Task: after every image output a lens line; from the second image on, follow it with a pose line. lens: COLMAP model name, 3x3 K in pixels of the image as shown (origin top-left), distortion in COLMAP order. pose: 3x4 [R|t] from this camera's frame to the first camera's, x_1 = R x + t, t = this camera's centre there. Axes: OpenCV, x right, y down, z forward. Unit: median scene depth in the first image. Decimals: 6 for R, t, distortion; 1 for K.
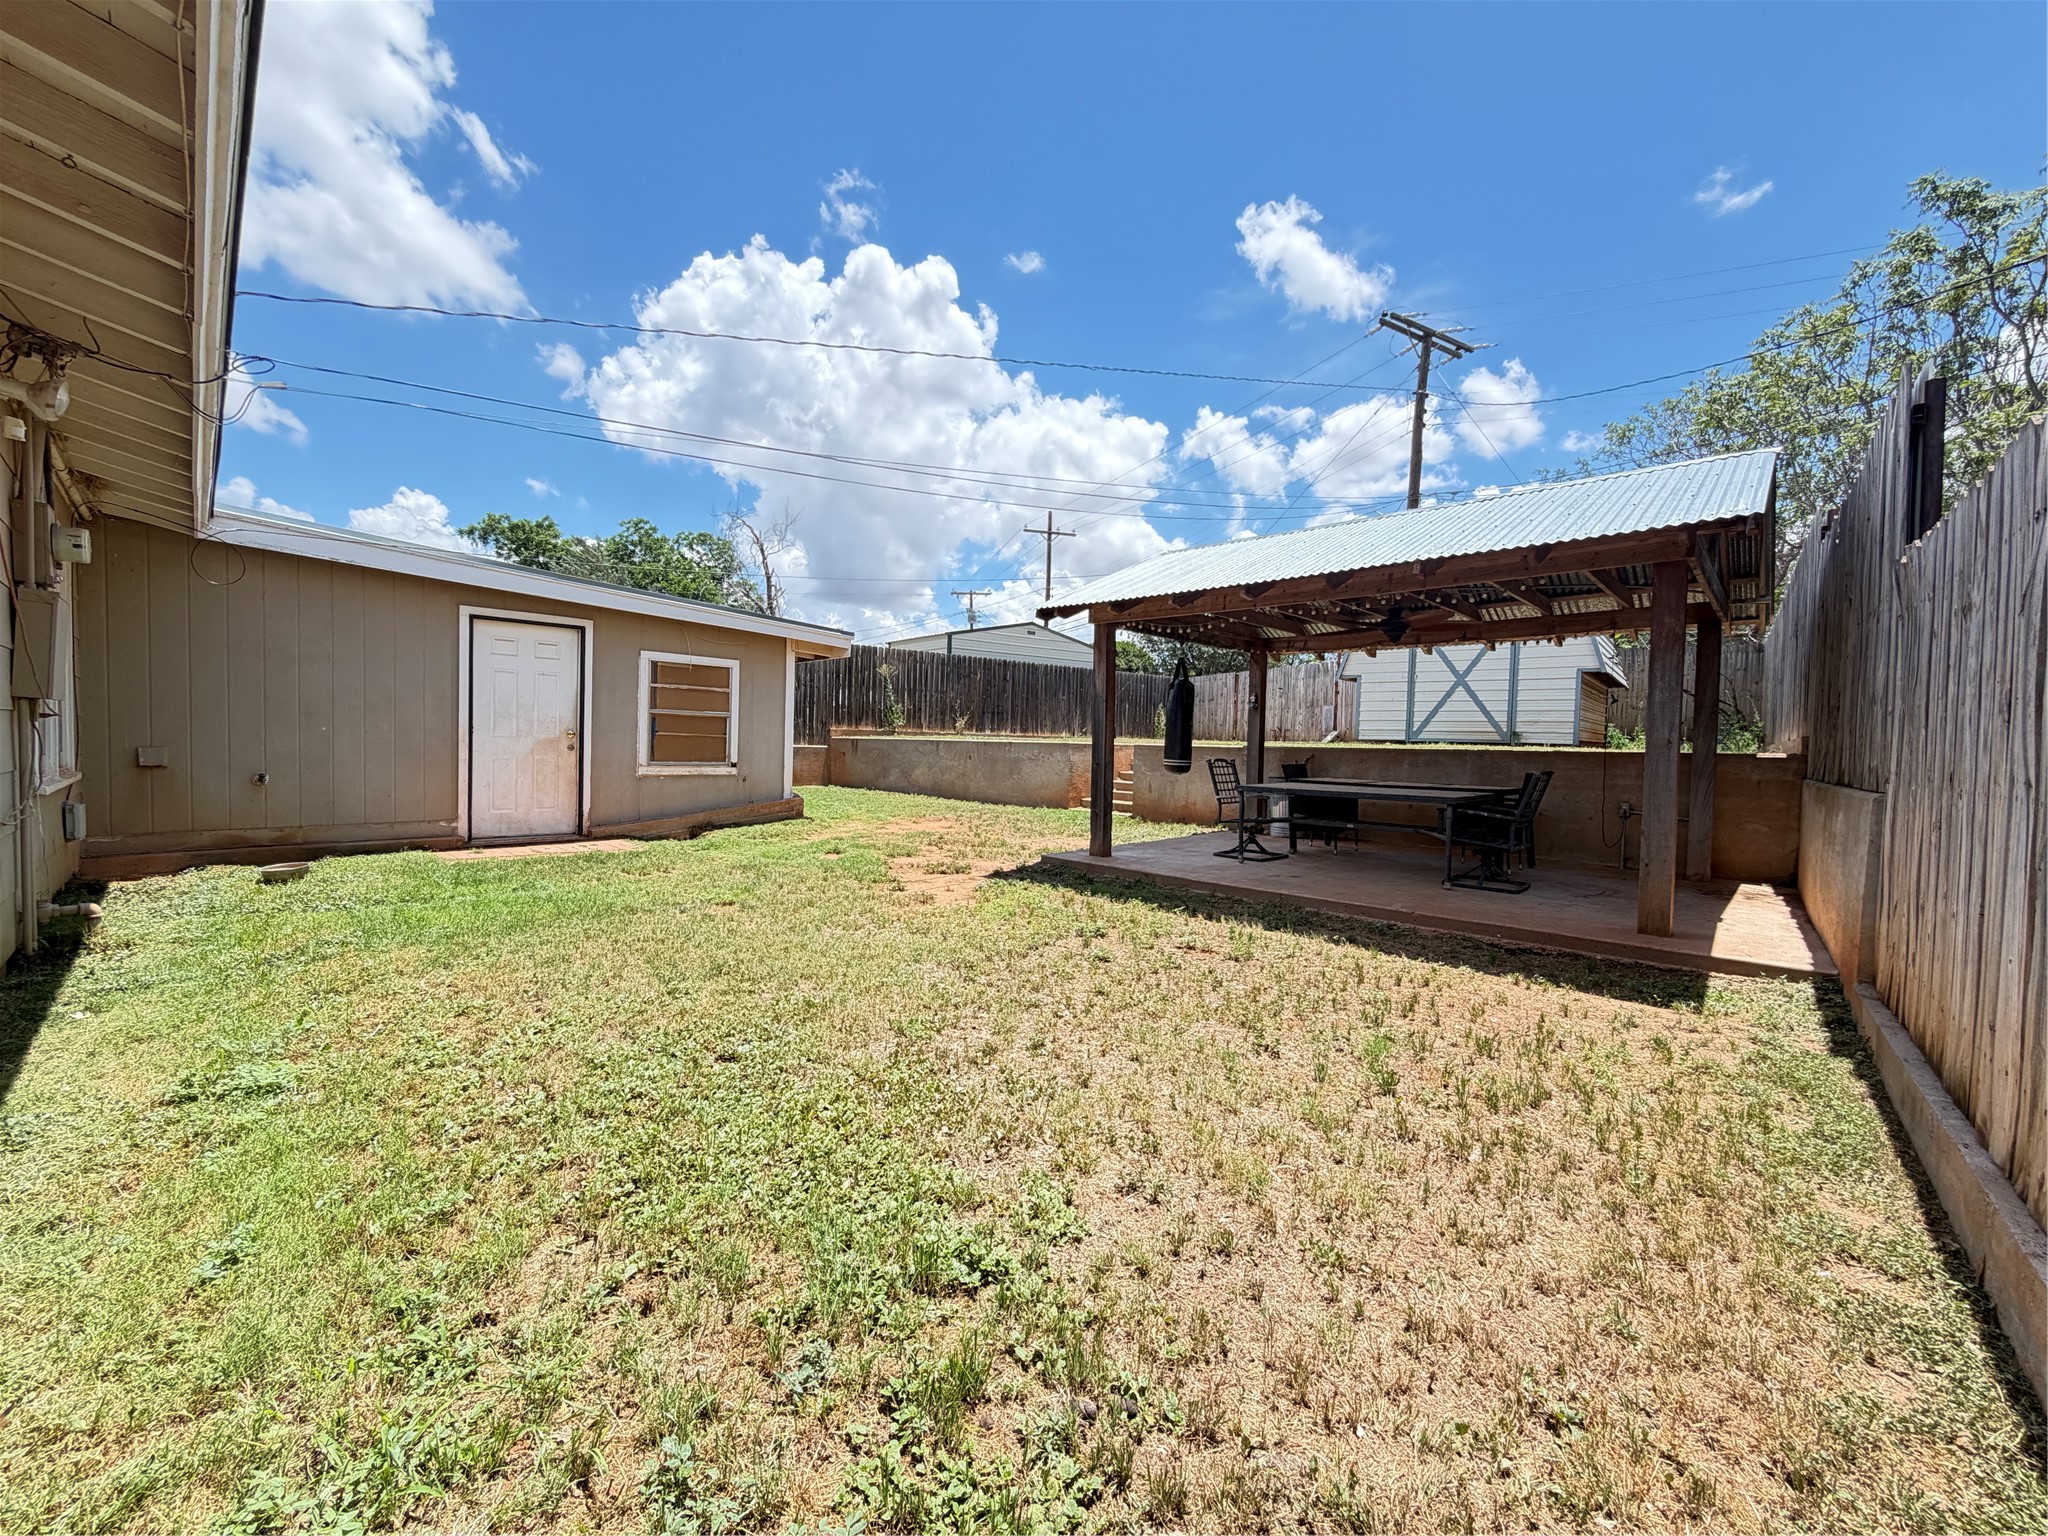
lens RADIAL K [[812.3, 0, 1031.0], [0, 812.3, 767.1], [0, 0, 1]] dist [-0.000438, -0.000125]
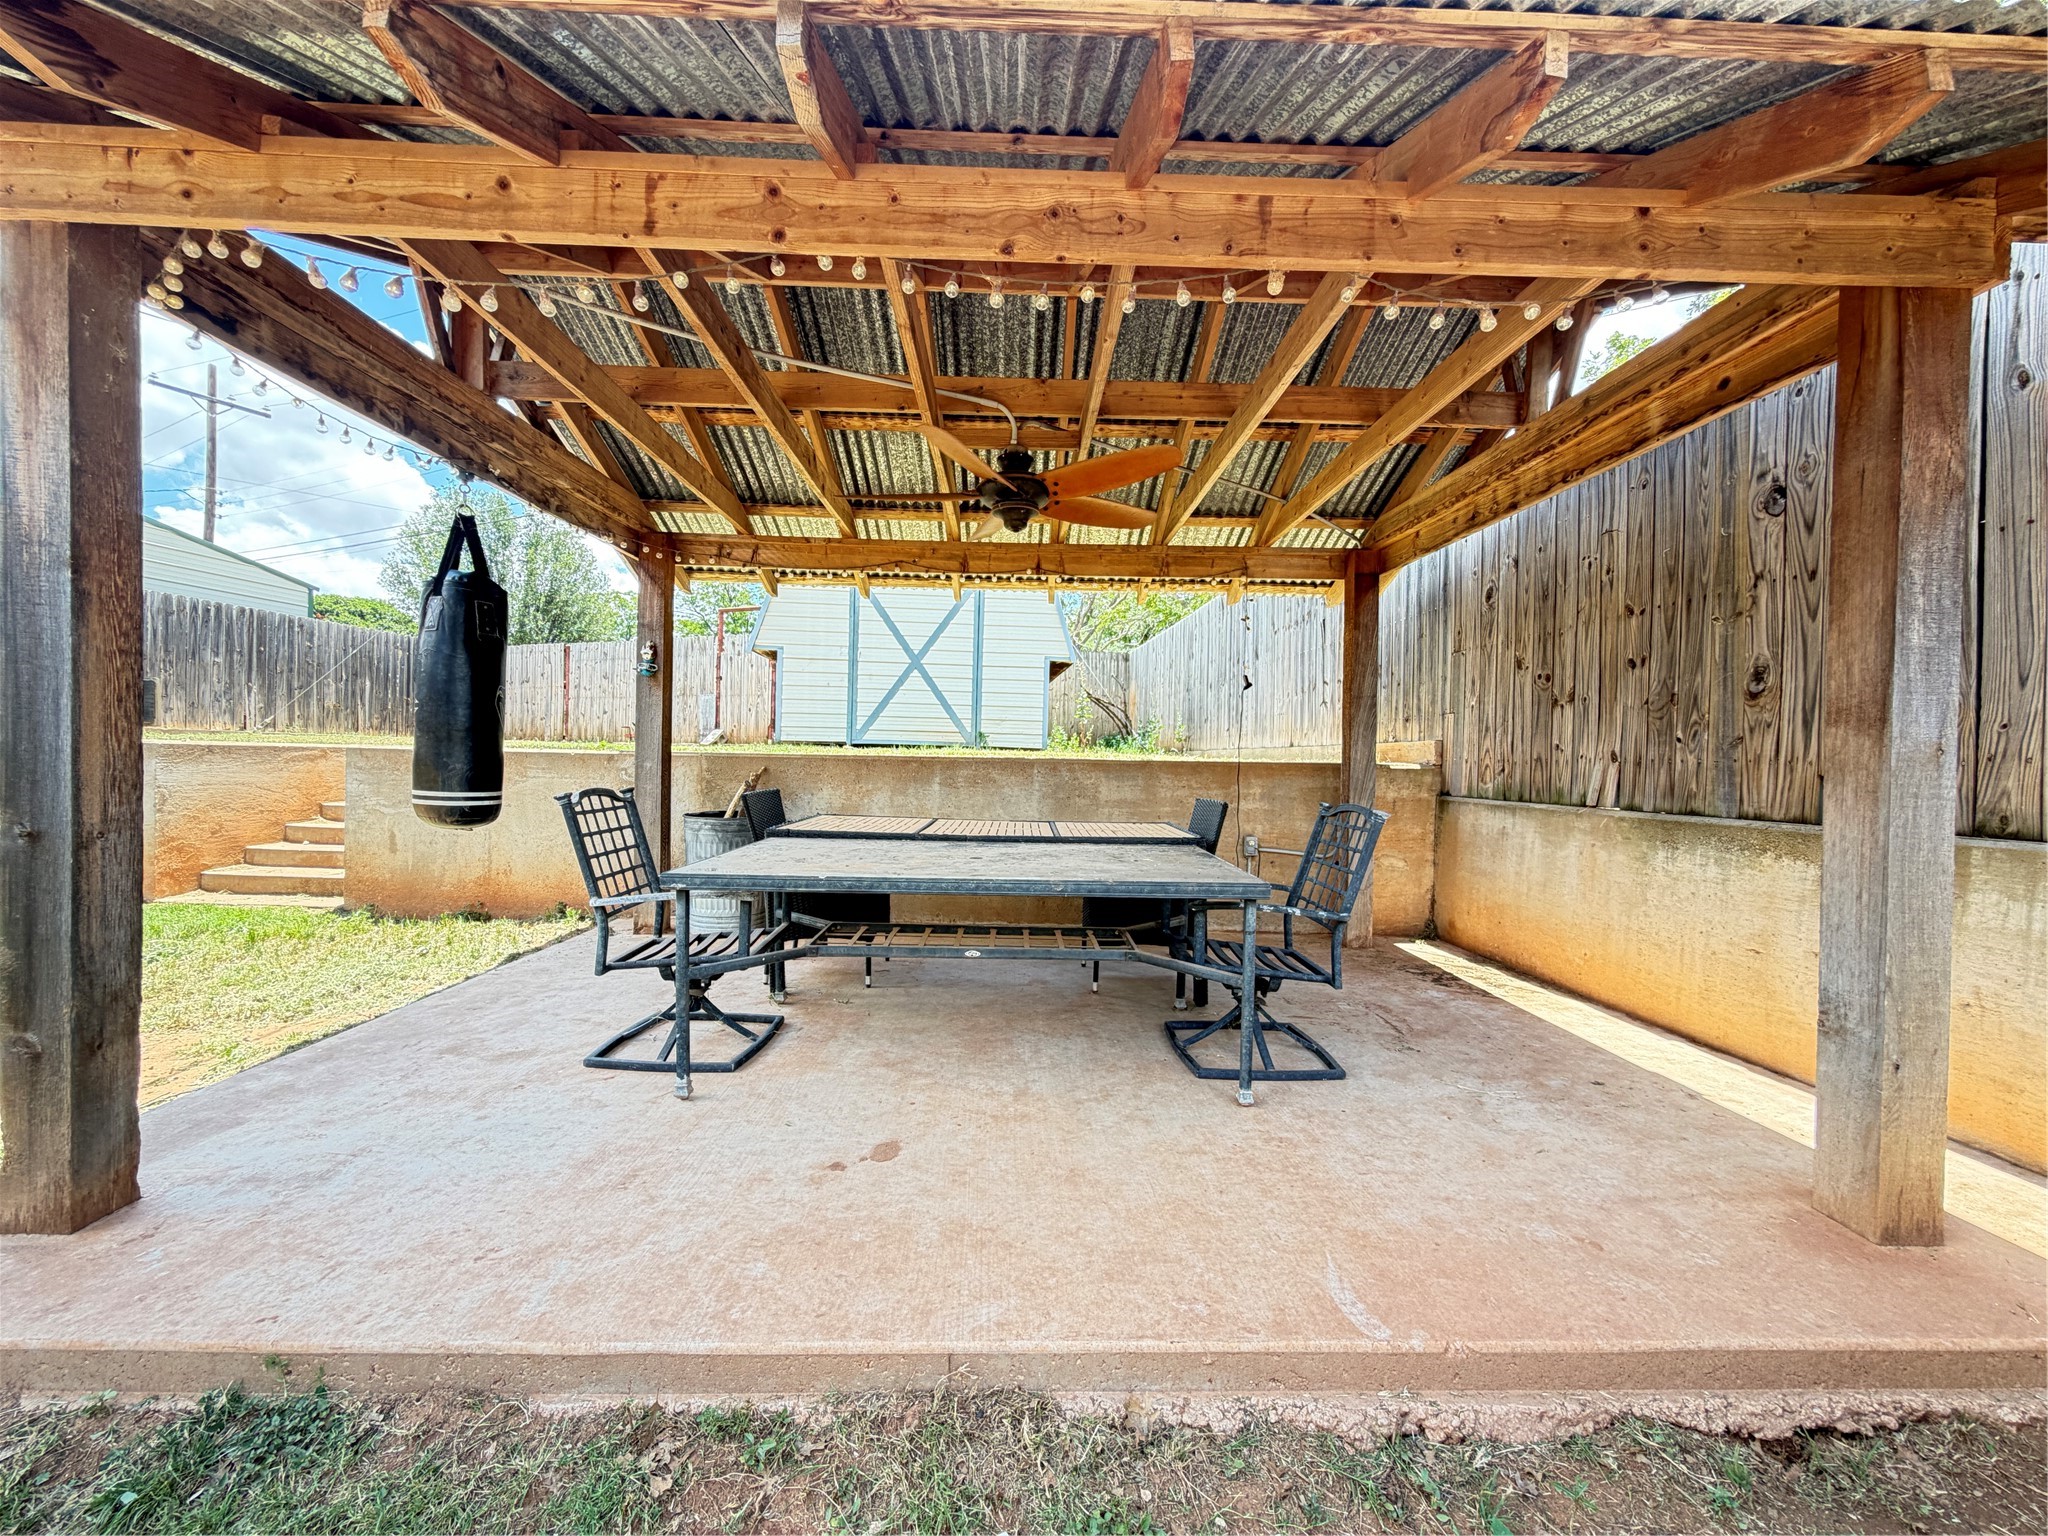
lens RADIAL K [[820.1, 0, 1026.4], [0, 820.1, 774.5], [0, 0, 1]] dist [0.000609, 0.000054]
pose [[0.715067, -0.019976, 0.698770, 0.073553], [0.015643, 0.999799, 0.012574, -0.011980], [-0.698881, 0.001940, 0.715236, 0.390811]]
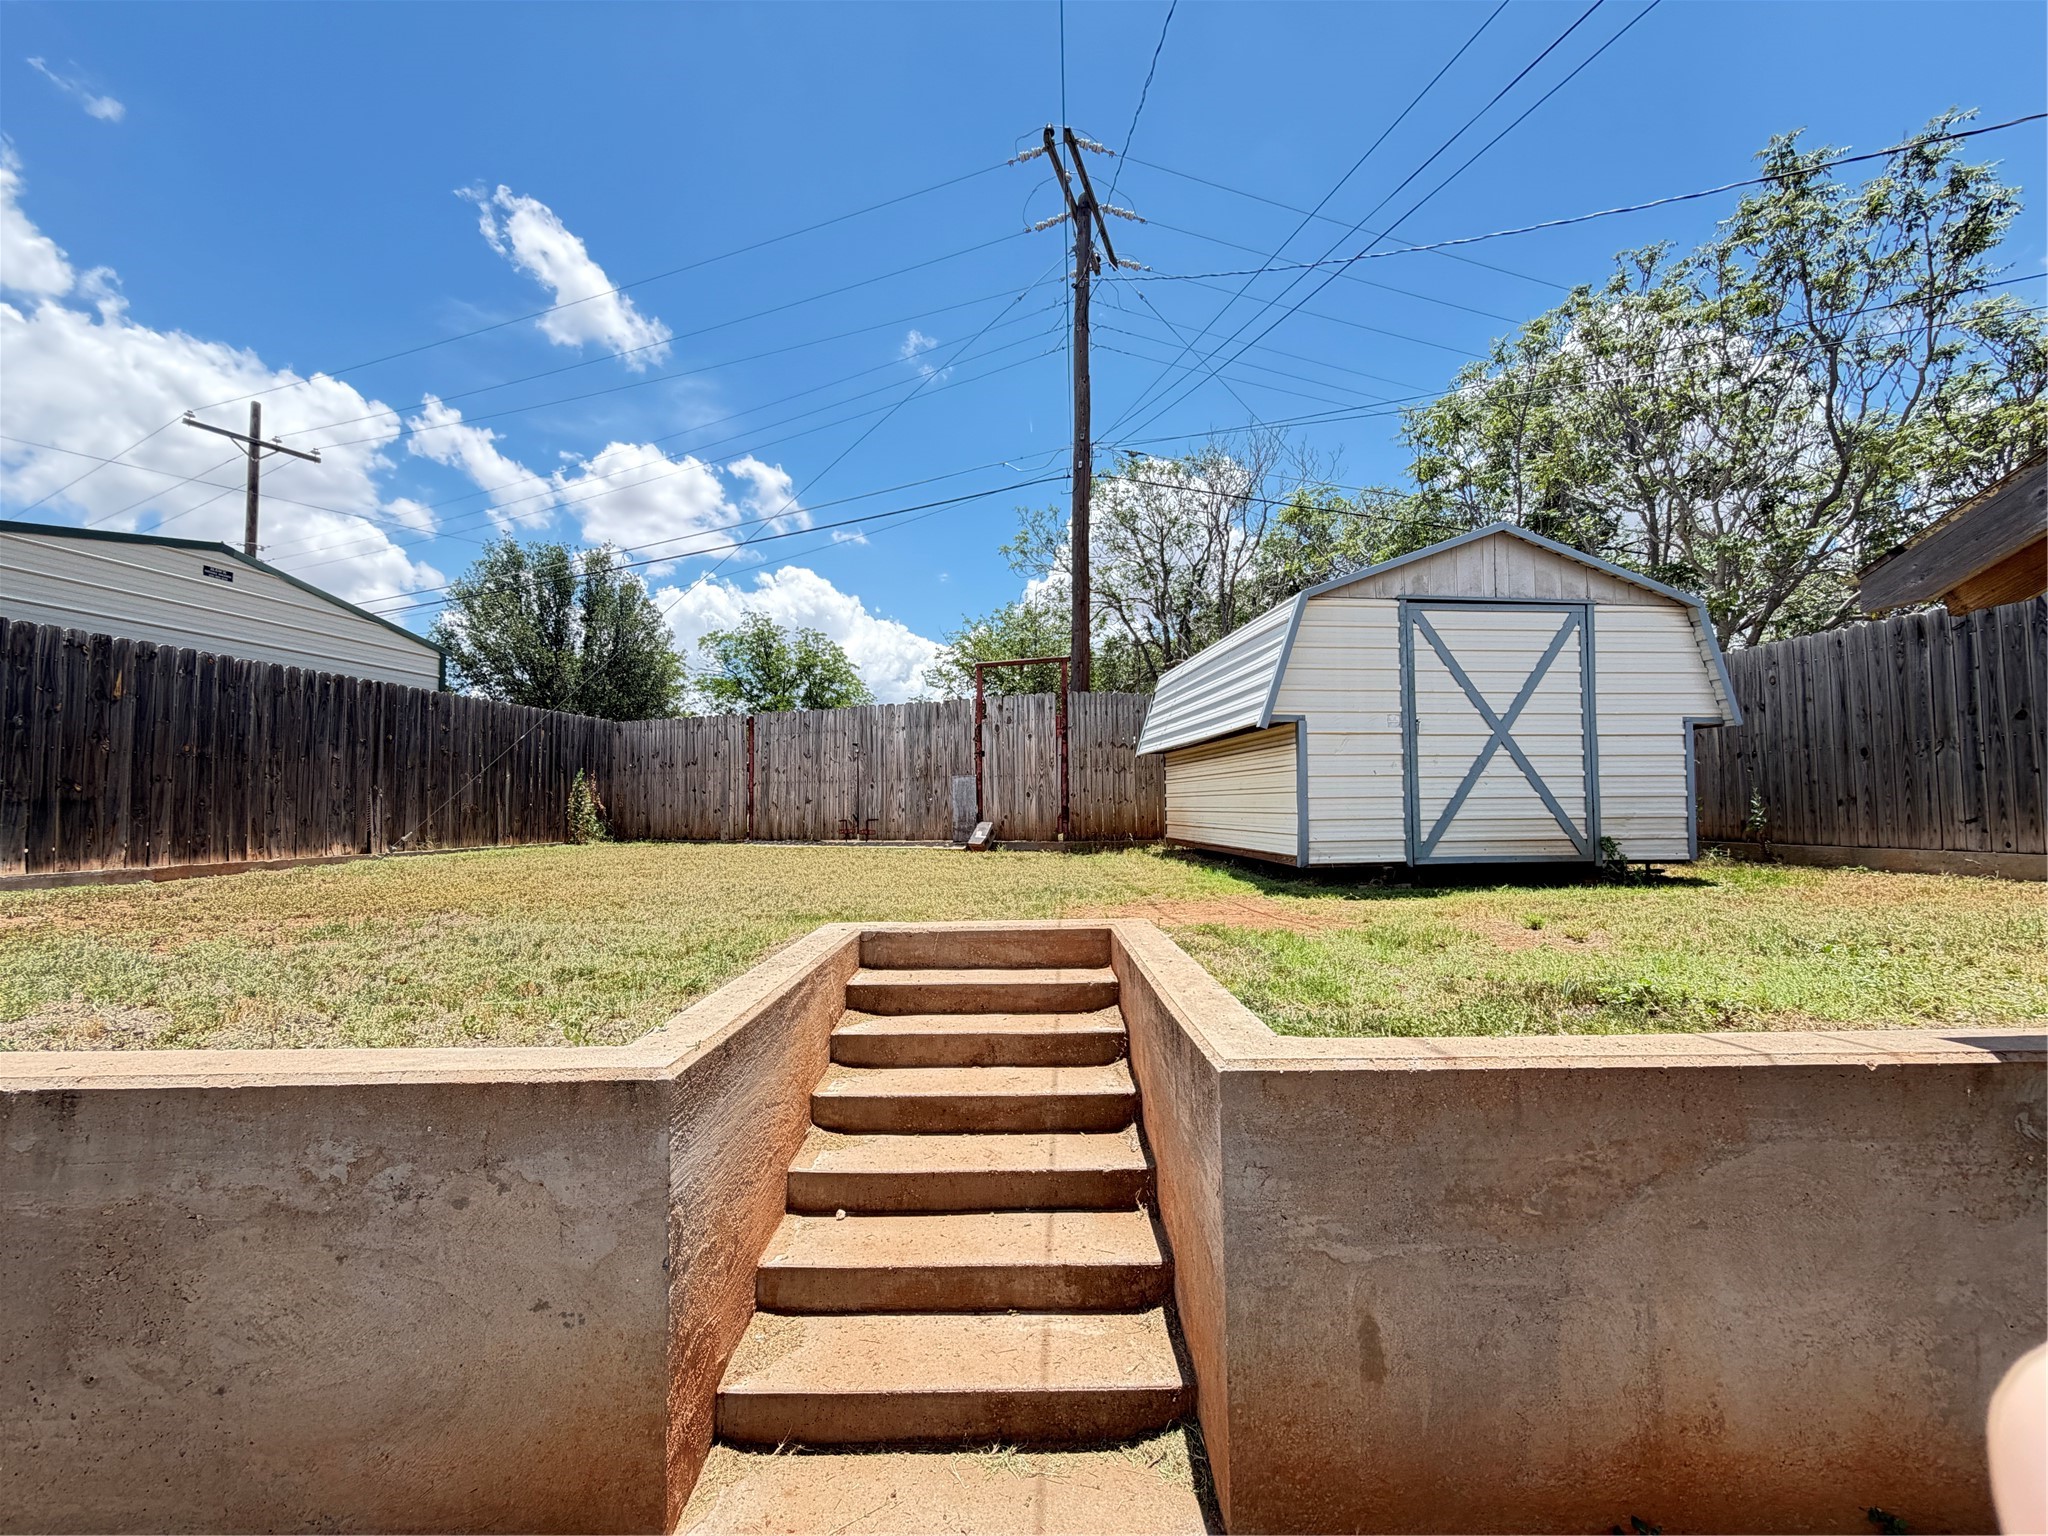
lens RADIAL K [[812.3, 0, 1031.0], [0, 812.3, 767.1], [0, 0, 1]] dist [-0.000438, -0.000125]
pose [[0.694822, 0.002166, 0.719179, -0.012461], [0.050157, 0.997415, -0.051463, -0.076402], [-0.717431, 0.071829, 0.692917, 0.866633]]
